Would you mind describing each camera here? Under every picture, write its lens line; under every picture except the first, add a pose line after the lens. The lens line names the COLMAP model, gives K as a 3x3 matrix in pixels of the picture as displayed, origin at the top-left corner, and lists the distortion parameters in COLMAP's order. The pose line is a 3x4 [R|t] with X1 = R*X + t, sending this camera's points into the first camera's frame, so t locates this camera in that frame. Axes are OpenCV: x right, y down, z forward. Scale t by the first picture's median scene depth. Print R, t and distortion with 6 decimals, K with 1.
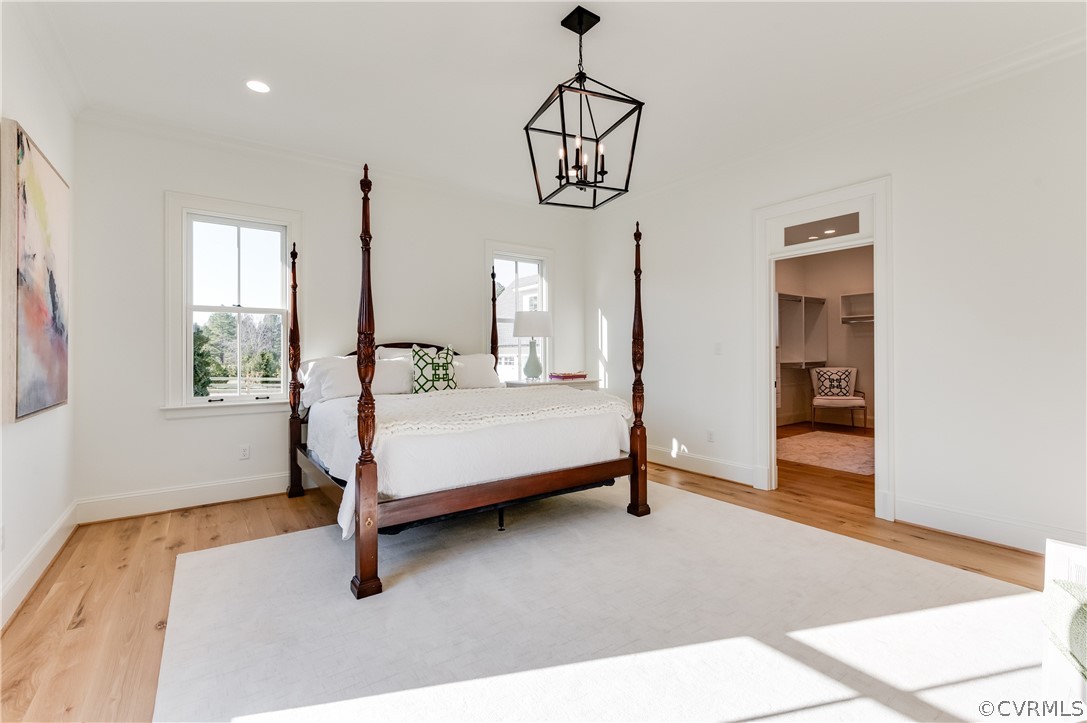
lens RADIAL K [[477.7, 0, 542.0], [0, 477.7, 351.4], [0, 0, 1]] dist [0.004460, 0.000162]
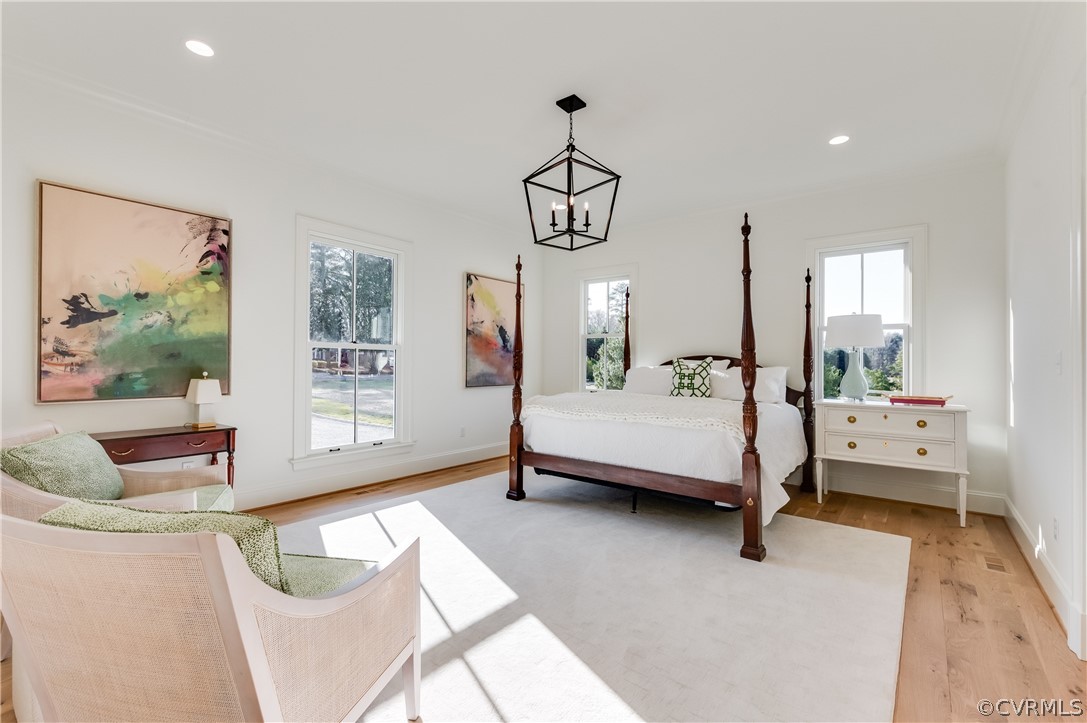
lens RADIAL K [[477.7, 0, 540.1], [0, 477.7, 361.2], [0, 0, 1]] dist [0.004460, 0.000162]
pose [[0.279940, 0.006364, -0.959996, 0.917171], [-0.008048, 0.999958, 0.004282, -0.007780], [0.959984, 0.006528, 0.279979, 0.403702]]
